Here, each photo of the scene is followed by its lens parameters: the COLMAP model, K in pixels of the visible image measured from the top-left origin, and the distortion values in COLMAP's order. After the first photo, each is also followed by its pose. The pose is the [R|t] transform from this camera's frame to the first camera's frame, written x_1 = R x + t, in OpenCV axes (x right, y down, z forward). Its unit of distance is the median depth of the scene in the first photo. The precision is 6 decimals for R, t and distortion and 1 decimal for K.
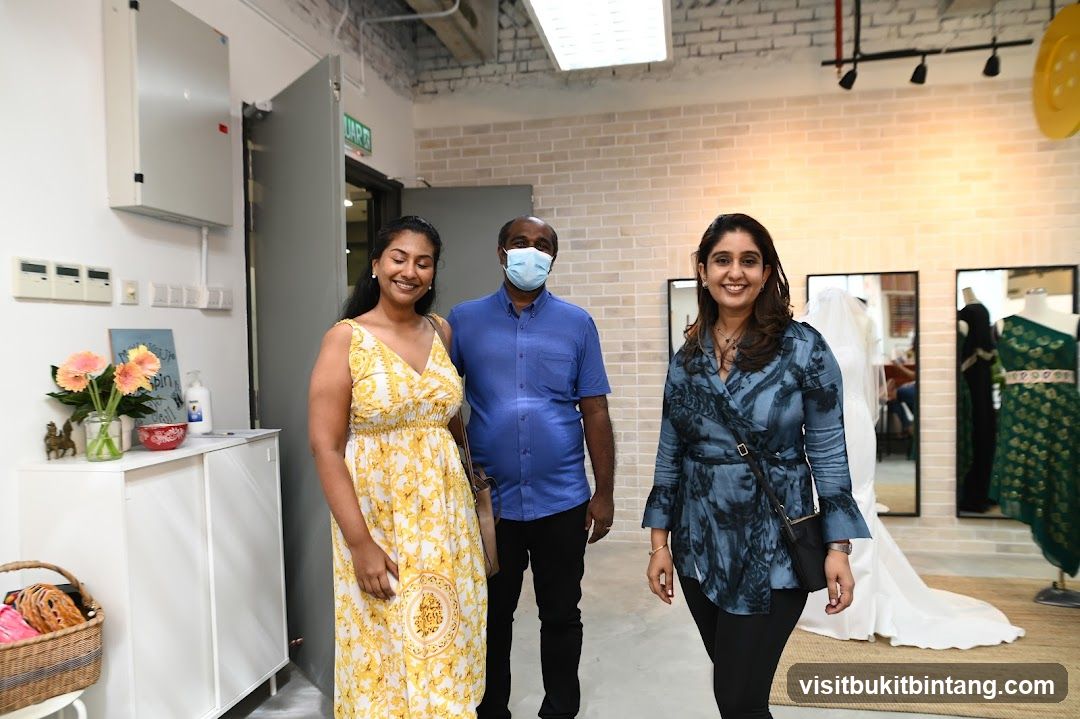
lens RADIAL K [[749.0, 0, 540.0], [0, 749.0, 359.5], [0, 0, 1]] dist [-0.068152, 0.070840]
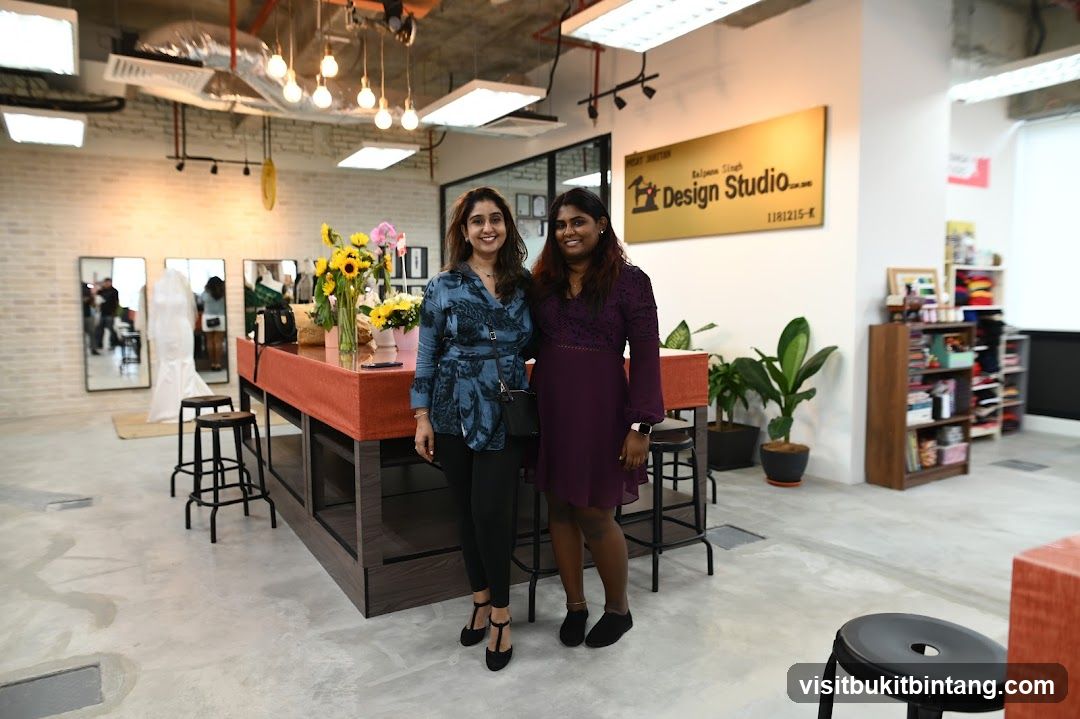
lens RADIAL K [[749.0, 0, 540.0], [0, 749.0, 359.5], [0, 0, 1]] dist [-0.068152, 0.070840]
pose [[0.720736, -0.041011, 0.691996, -0.257116], [0.006336, 0.998596, 0.052583, 0.048443], [-0.693181, -0.033514, 0.719984, -0.999166]]
